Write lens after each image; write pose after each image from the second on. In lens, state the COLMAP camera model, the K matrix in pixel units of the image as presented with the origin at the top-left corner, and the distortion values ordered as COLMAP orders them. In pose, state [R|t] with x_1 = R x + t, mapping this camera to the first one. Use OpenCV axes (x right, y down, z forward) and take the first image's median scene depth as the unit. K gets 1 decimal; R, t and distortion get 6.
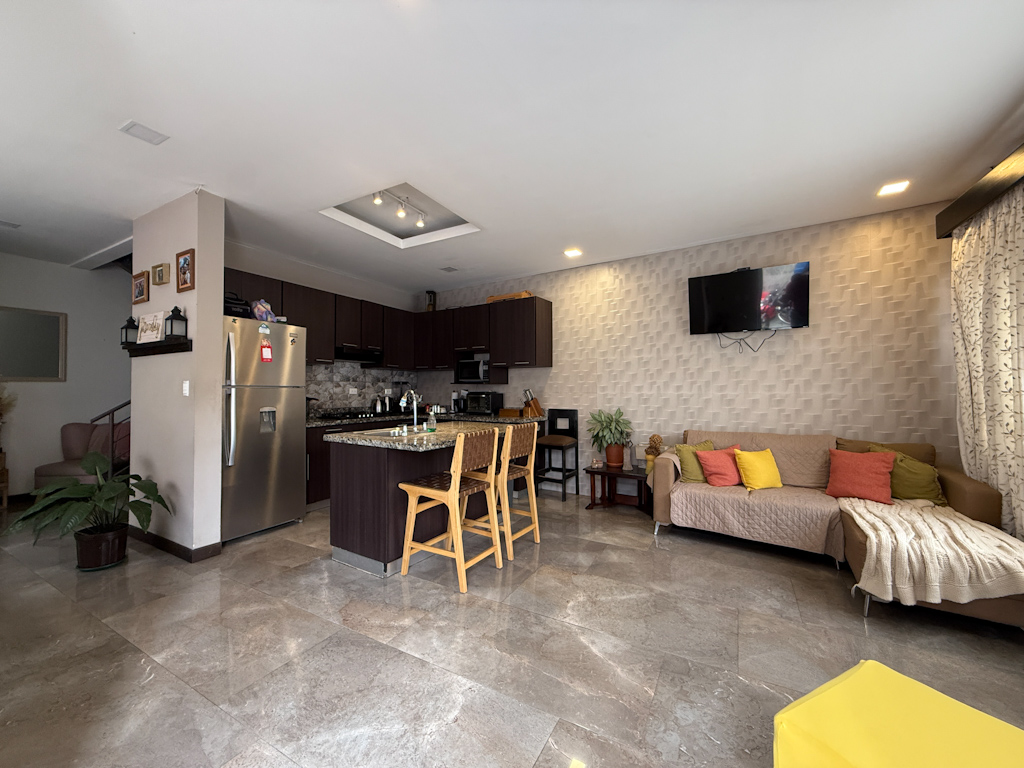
lens RADIAL K [[408.8, 0, 507.8], [0, 408.8, 387.3], [0, 0, 1]] dist [-0.001261, 0.000290]
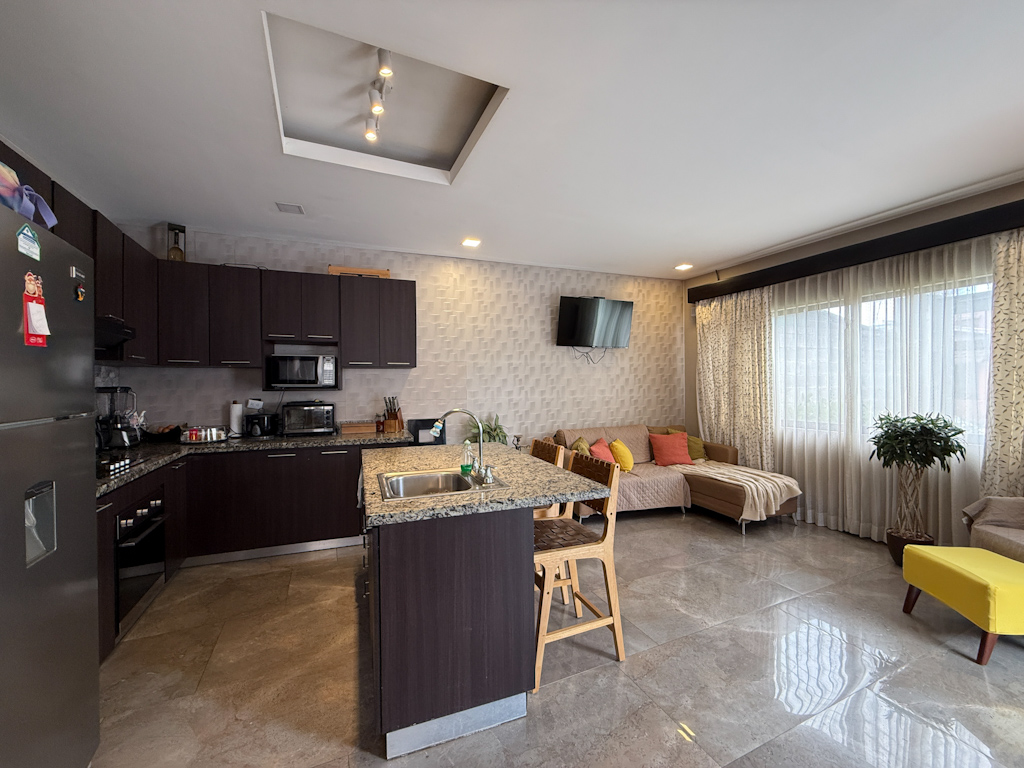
lens RADIAL K [[408.8, 0, 511.4], [0, 408.8, 385.6], [0, 0, 1]] dist [-0.001261, 0.000290]
pose [[0.591622, -0.007725, 0.806178, -0.460810], [0.001701, 0.999964, 0.008334, -0.023385], [-0.806213, -0.003560, 0.591614, 0.366995]]
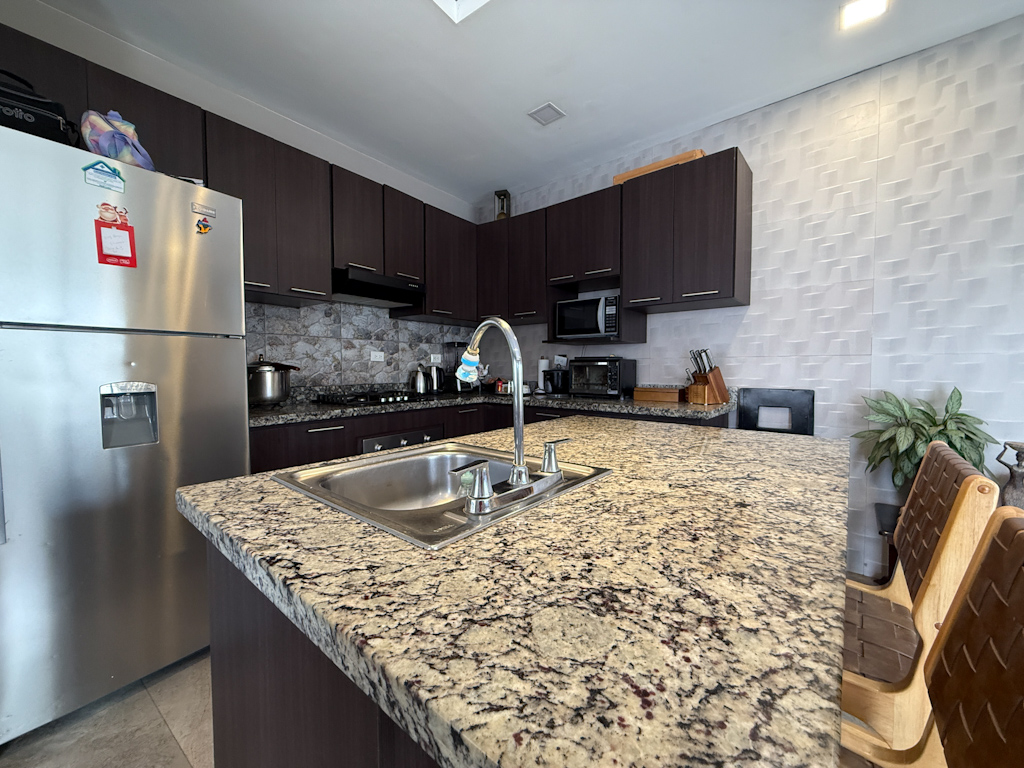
lens RADIAL K [[408.8, 0, 508.3], [0, 408.8, 385.5], [0, 0, 1]] dist [-0.001261, 0.000290]
pose [[0.992162, 0.004078, -0.124890, -0.129067], [0.002496, 0.998621, 0.052441, 0.023278], [0.124932, -0.052342, 0.990784, 0.483034]]
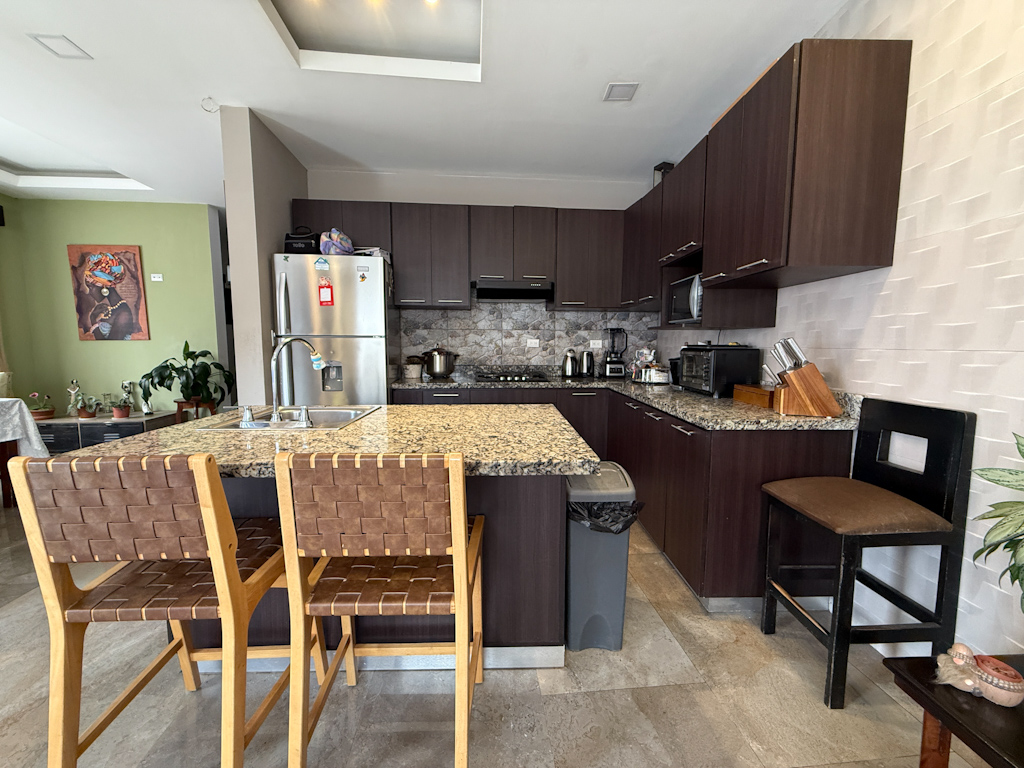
lens RADIAL K [[408.8, 0, 506.3], [0, 408.8, 385.0], [0, 0, 1]] dist [-0.001261, 0.000290]
pose [[0.563698, 0.085691, -0.821524, 0.217528], [0.002126, 0.994450, 0.105188, 0.007814], [0.825978, -0.061041, 0.560387, 0.608287]]
